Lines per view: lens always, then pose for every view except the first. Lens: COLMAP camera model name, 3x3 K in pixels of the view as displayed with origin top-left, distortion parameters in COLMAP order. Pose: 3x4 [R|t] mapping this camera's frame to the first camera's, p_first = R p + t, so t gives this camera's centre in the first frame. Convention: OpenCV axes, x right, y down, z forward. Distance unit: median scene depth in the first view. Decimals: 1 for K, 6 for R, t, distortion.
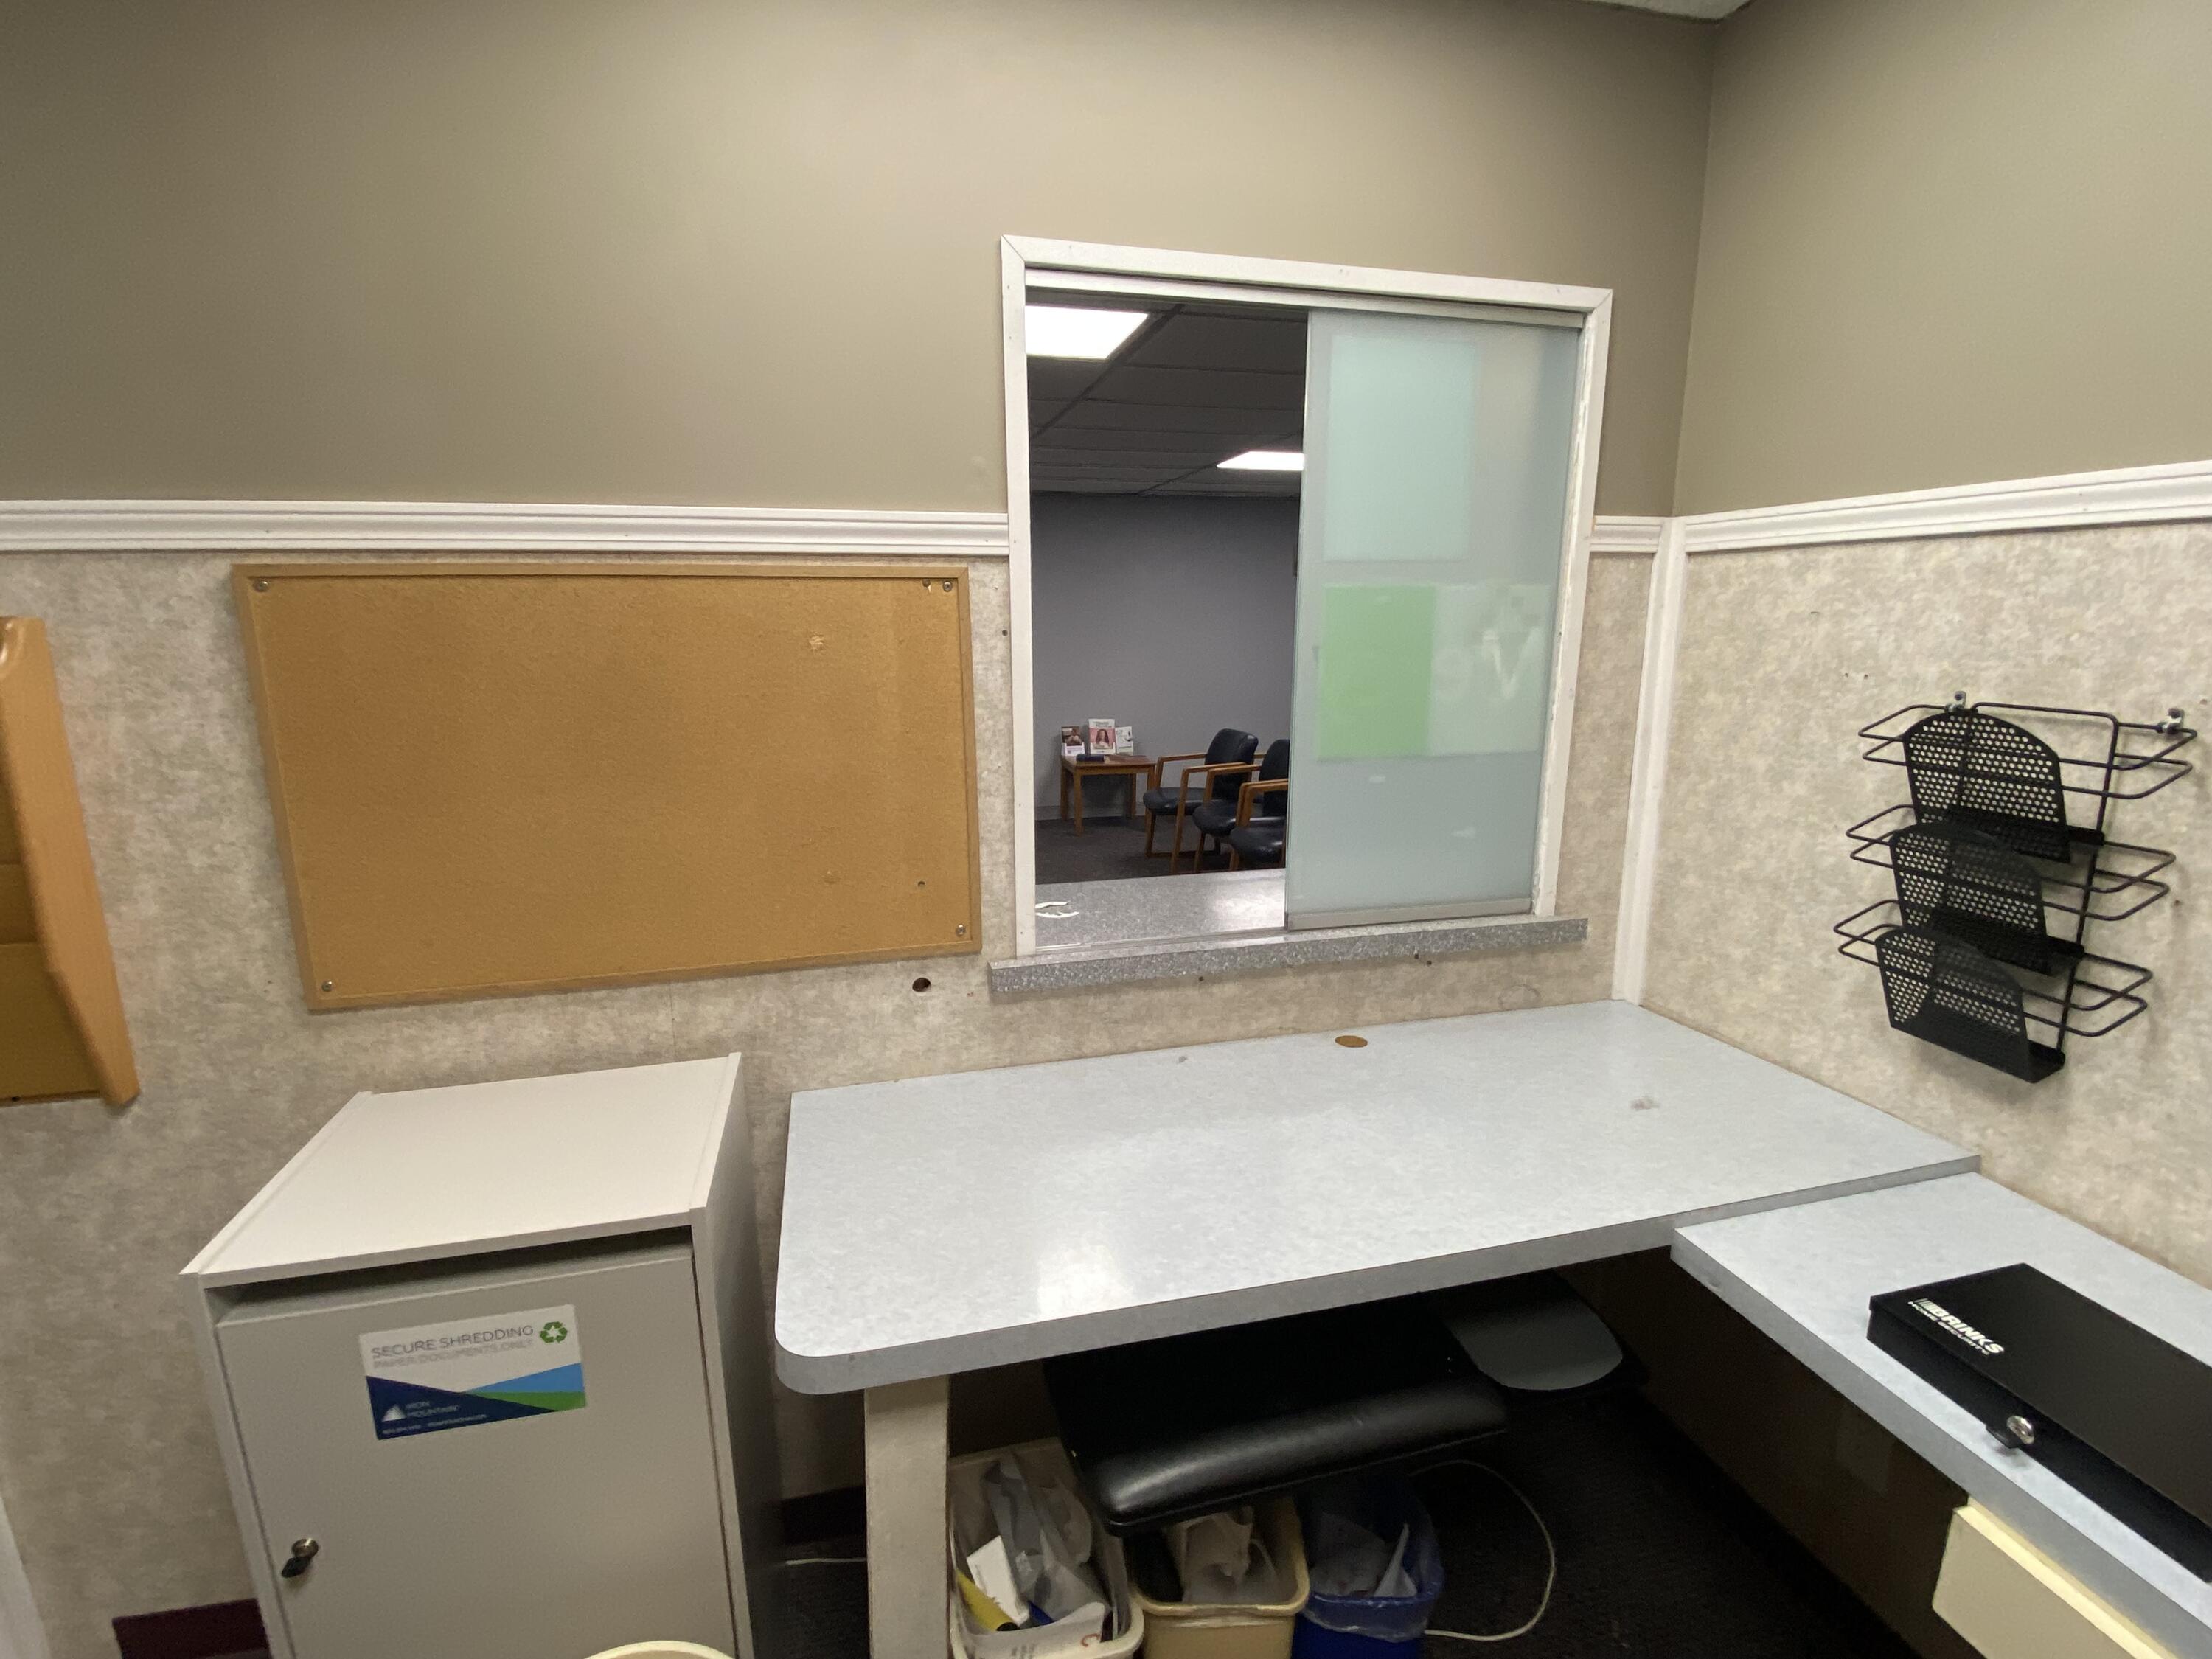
lens RADIAL K [[1051.5, 0, 1116.3], [0, 1051.5, 831.2], [0, 0, 1]] dist [0.002262, -0.001651]
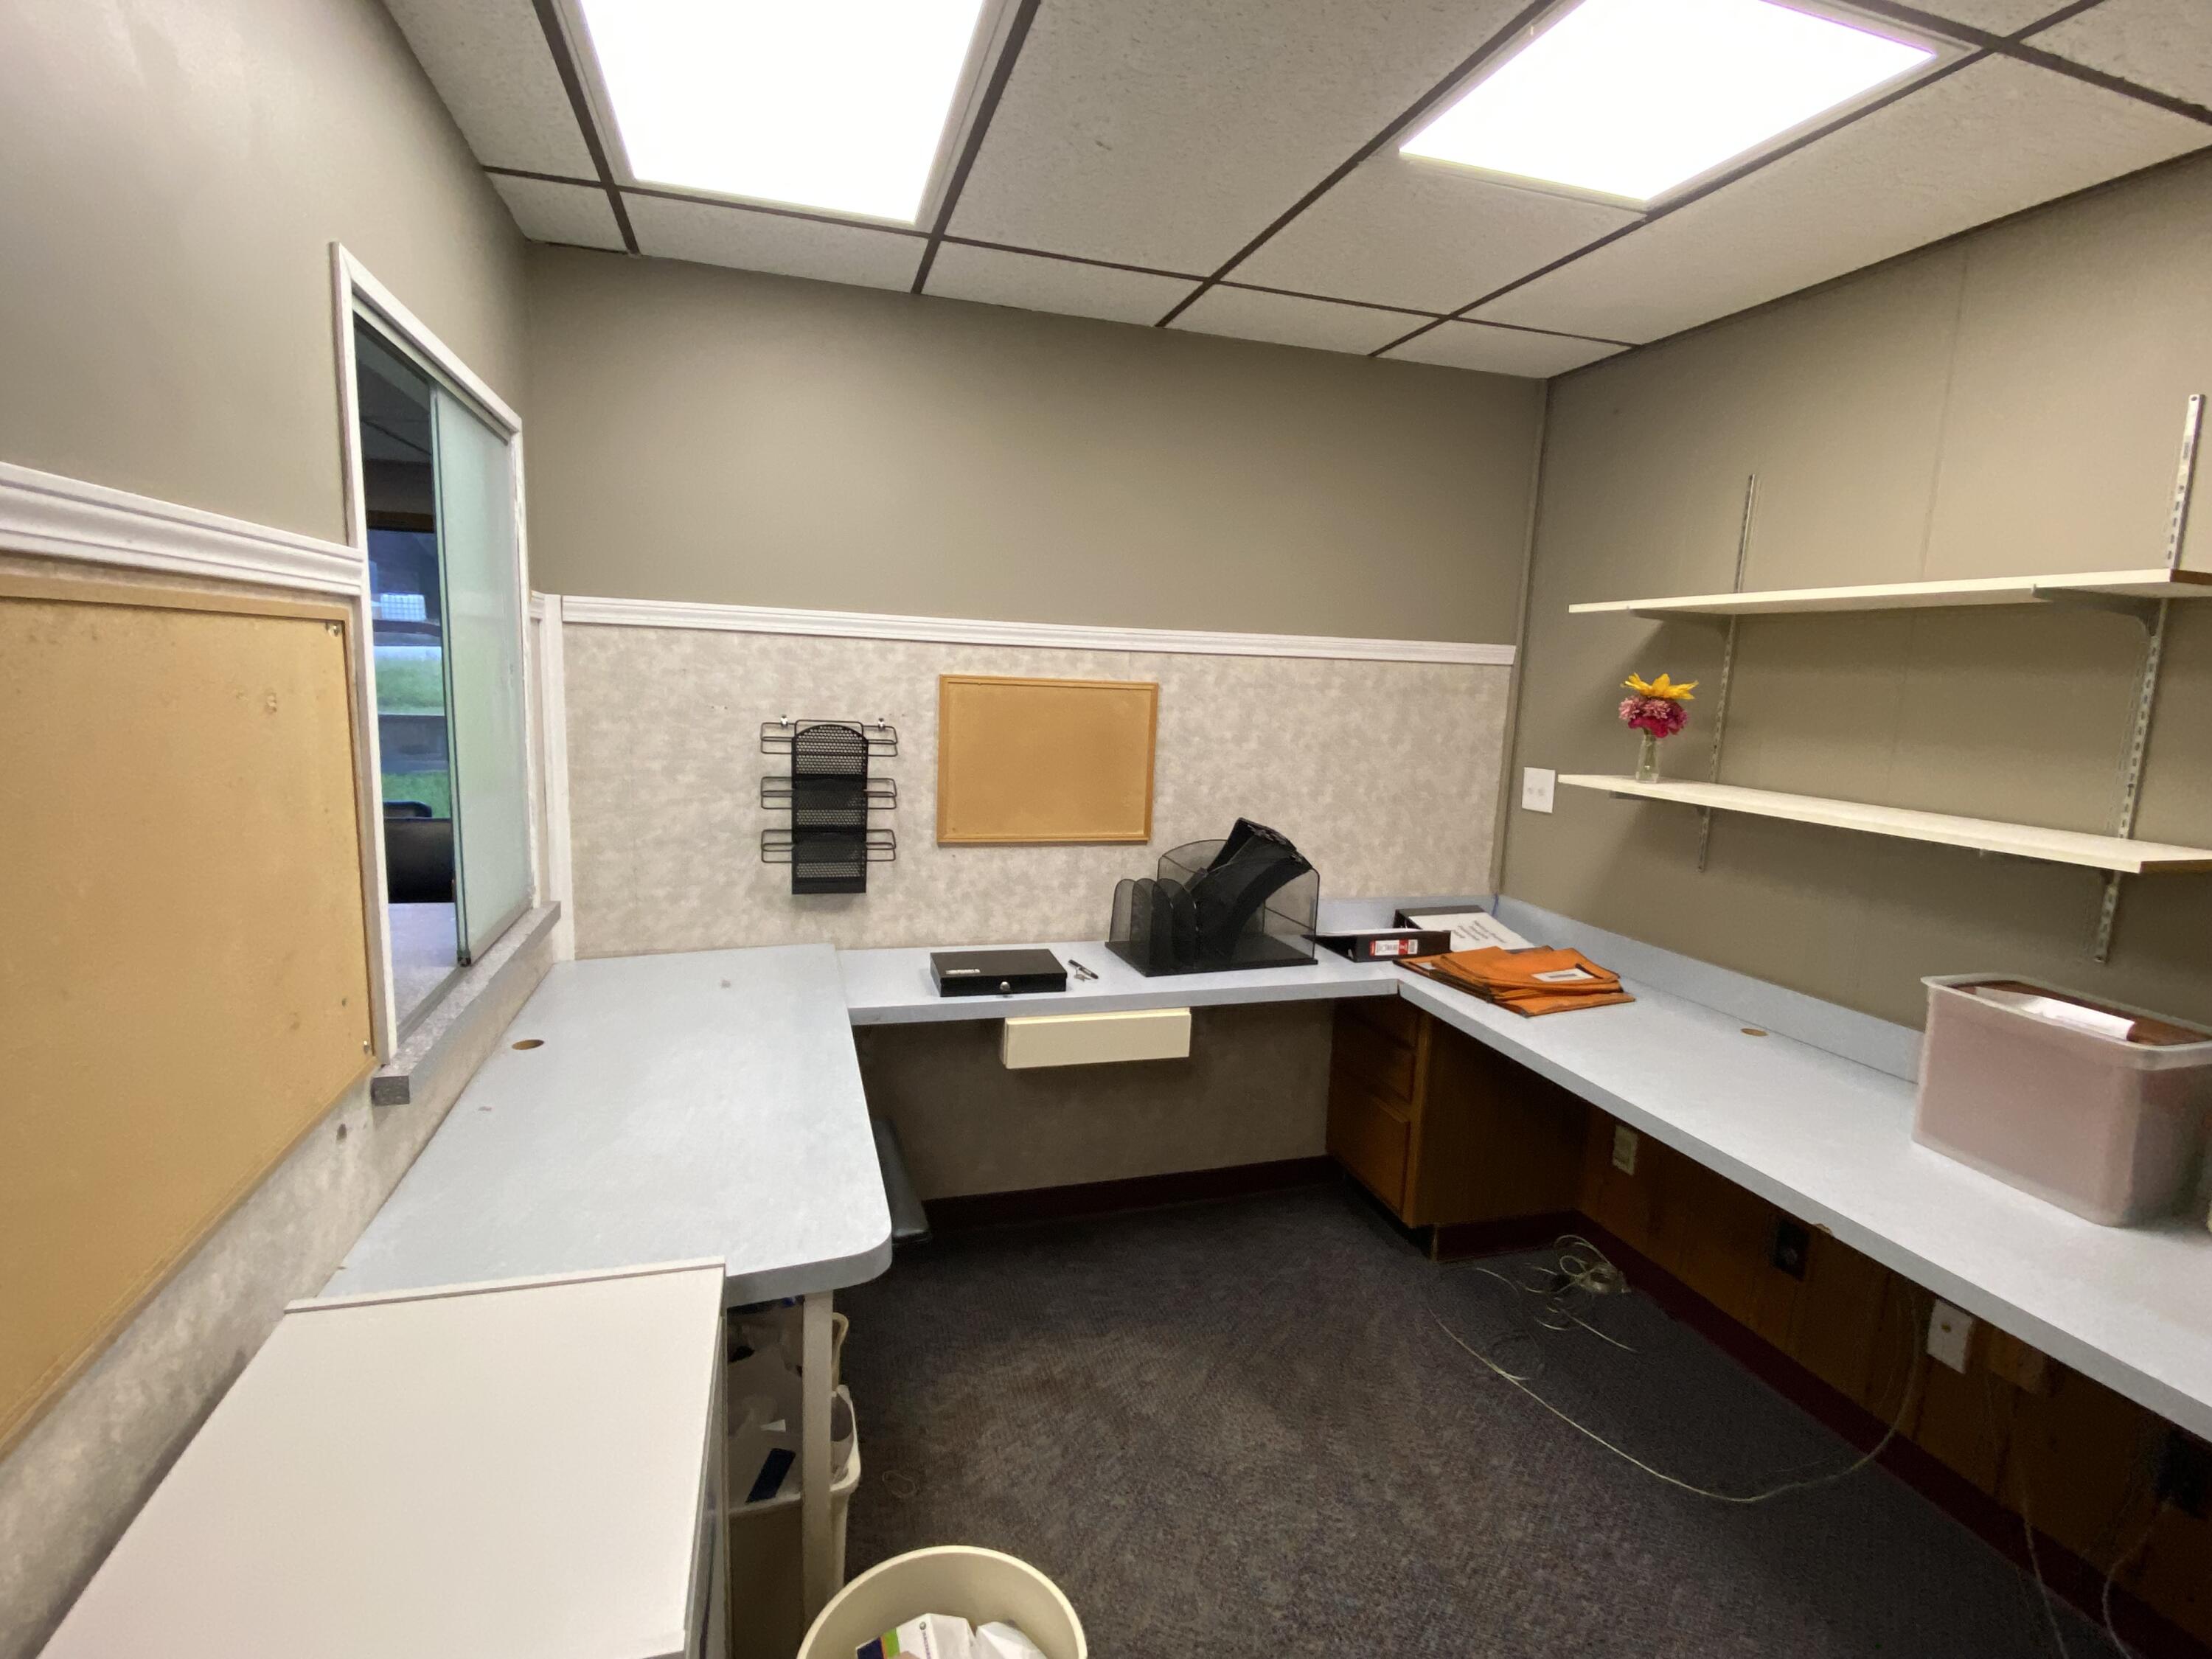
lens RADIAL K [[1051.5, 0, 1089.1], [0, 1051.5, 846.2], [0, 0, 1]] dist [0.002262, -0.001651]
pose [[-0.018873, -0.155889, 0.987594, -1.005854], [0.163662, 0.973965, 0.156865, -0.094362], [-0.986336, 0.164592, 0.007132, 0.414494]]
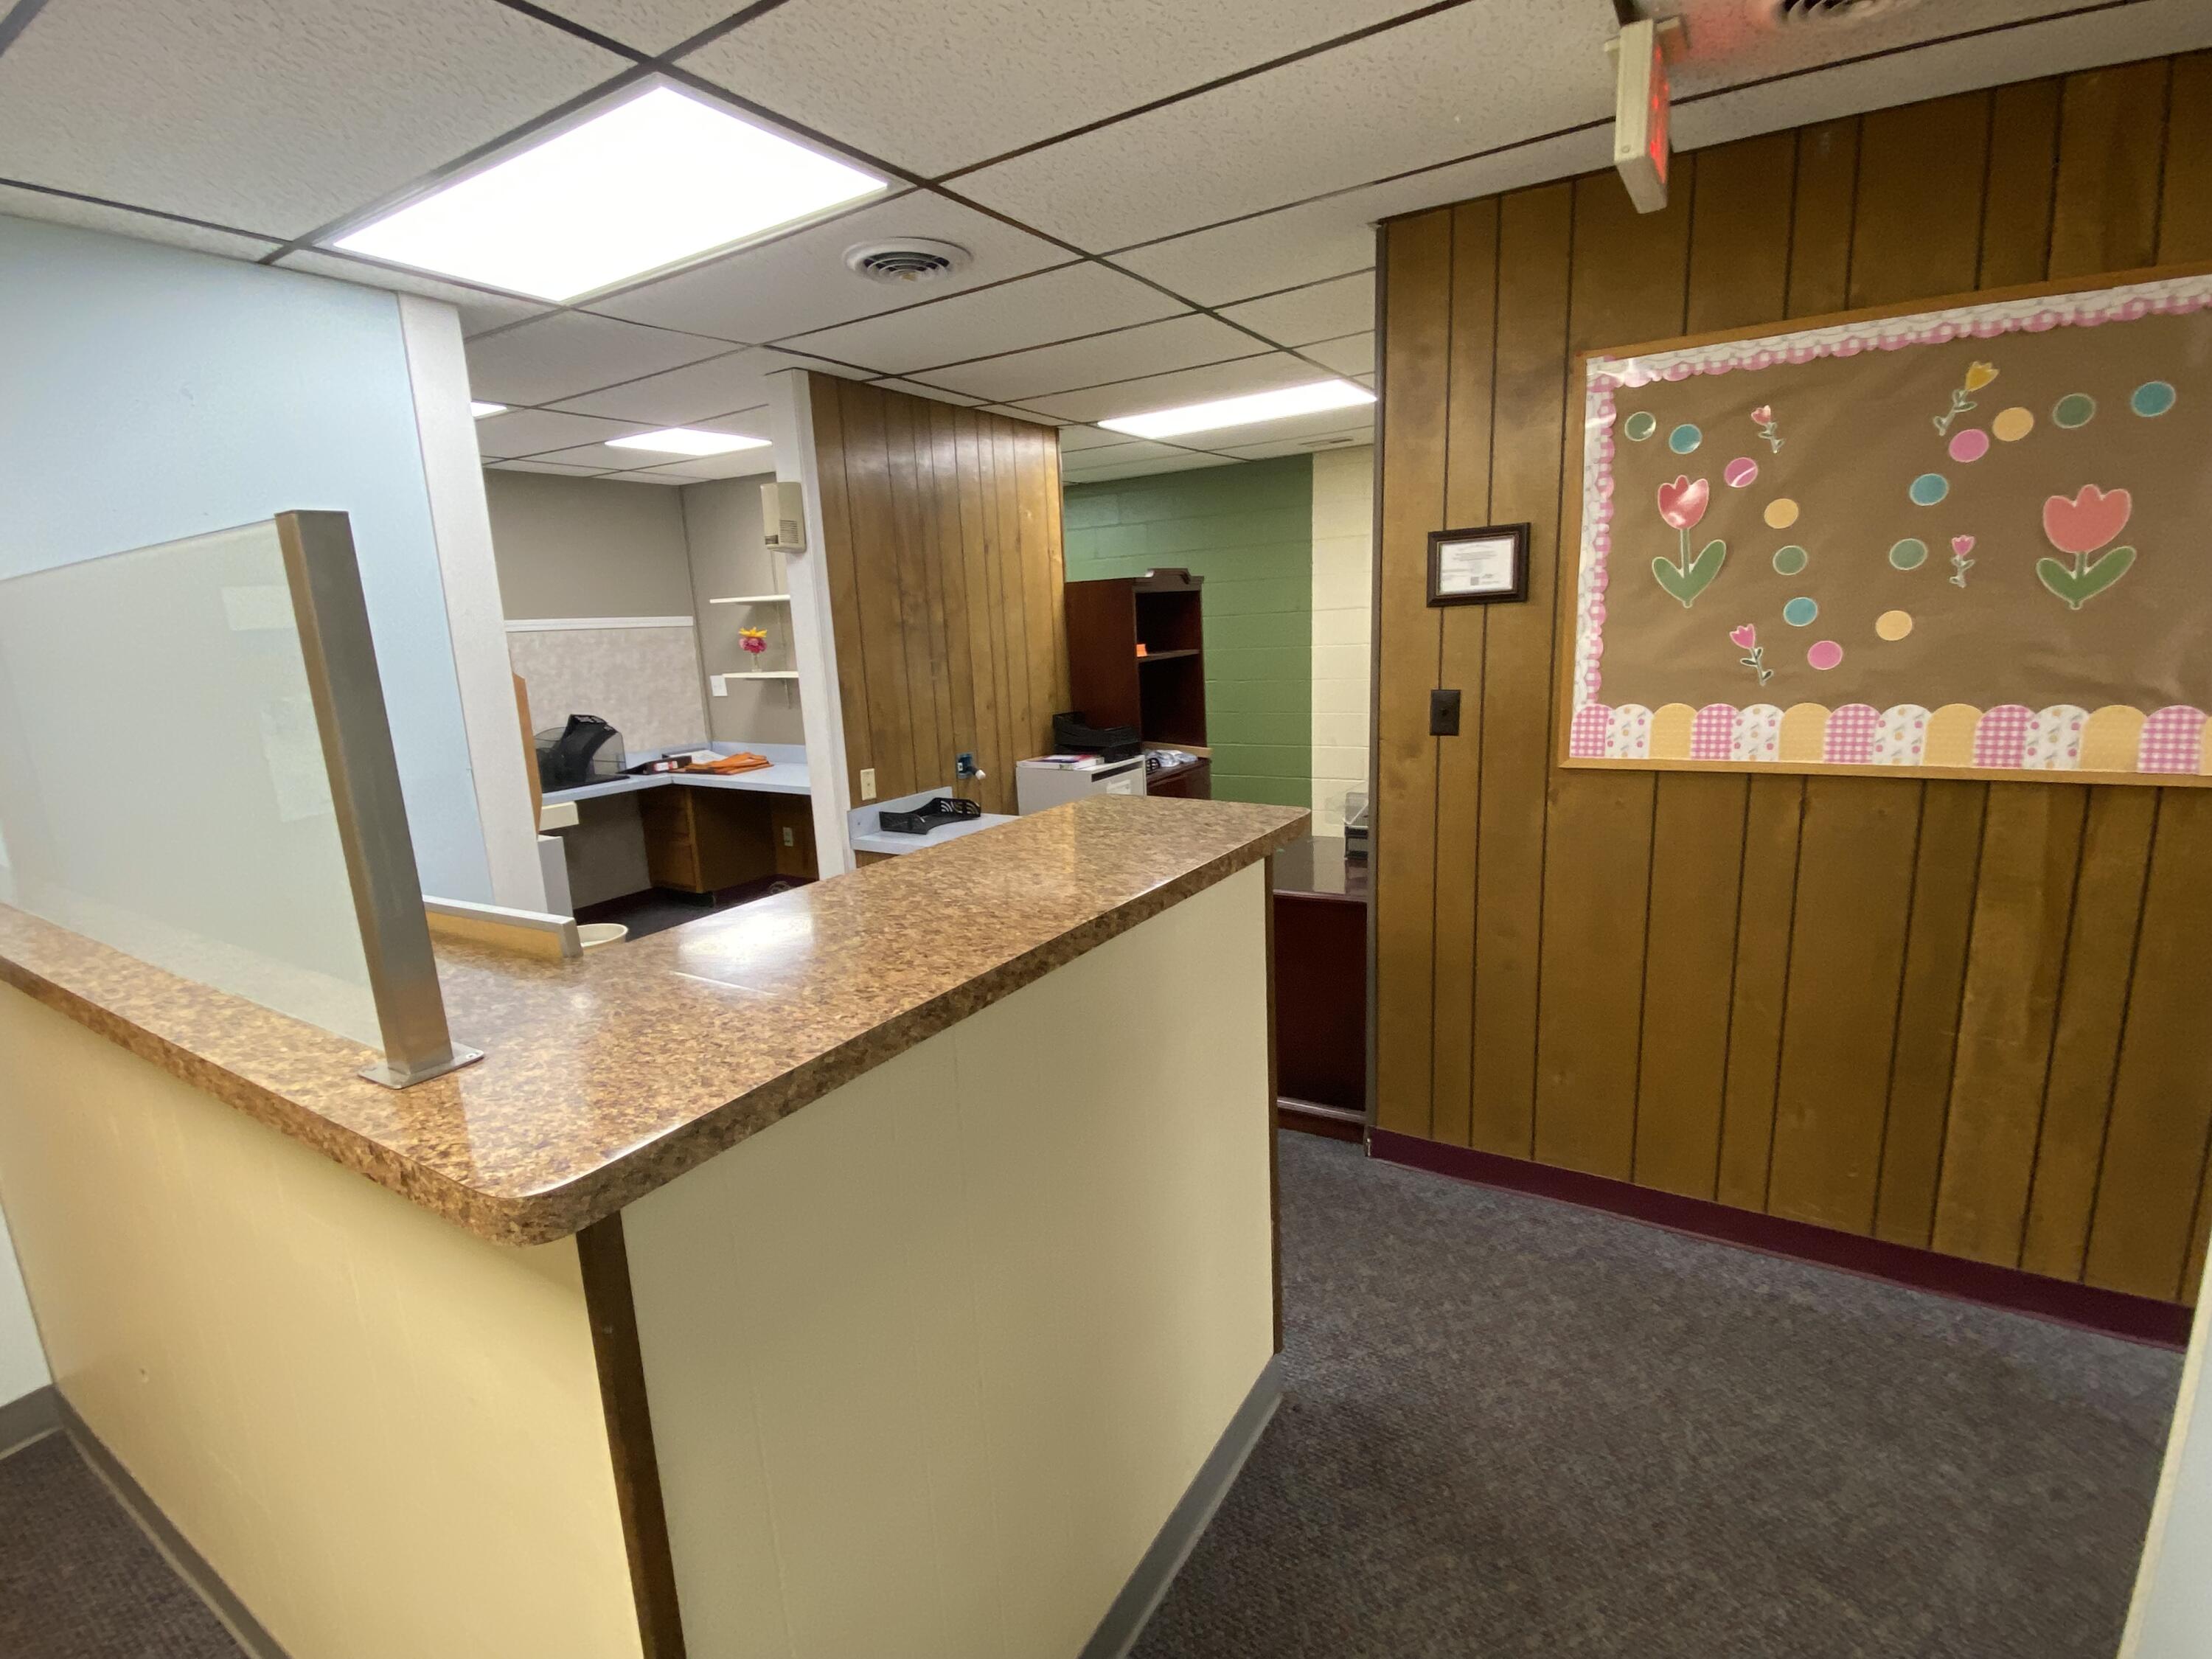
lens RADIAL K [[1051.5, 0, 1106.9], [0, 1051.5, 839.4], [0, 0, 1]] dist [0.002262, -0.001651]
pose [[-0.685004, -0.120873, 0.718442, -3.322974], [0.183664, 0.925638, 0.330849, -0.289028], [-0.705008, 0.358585, -0.611866, 1.319319]]
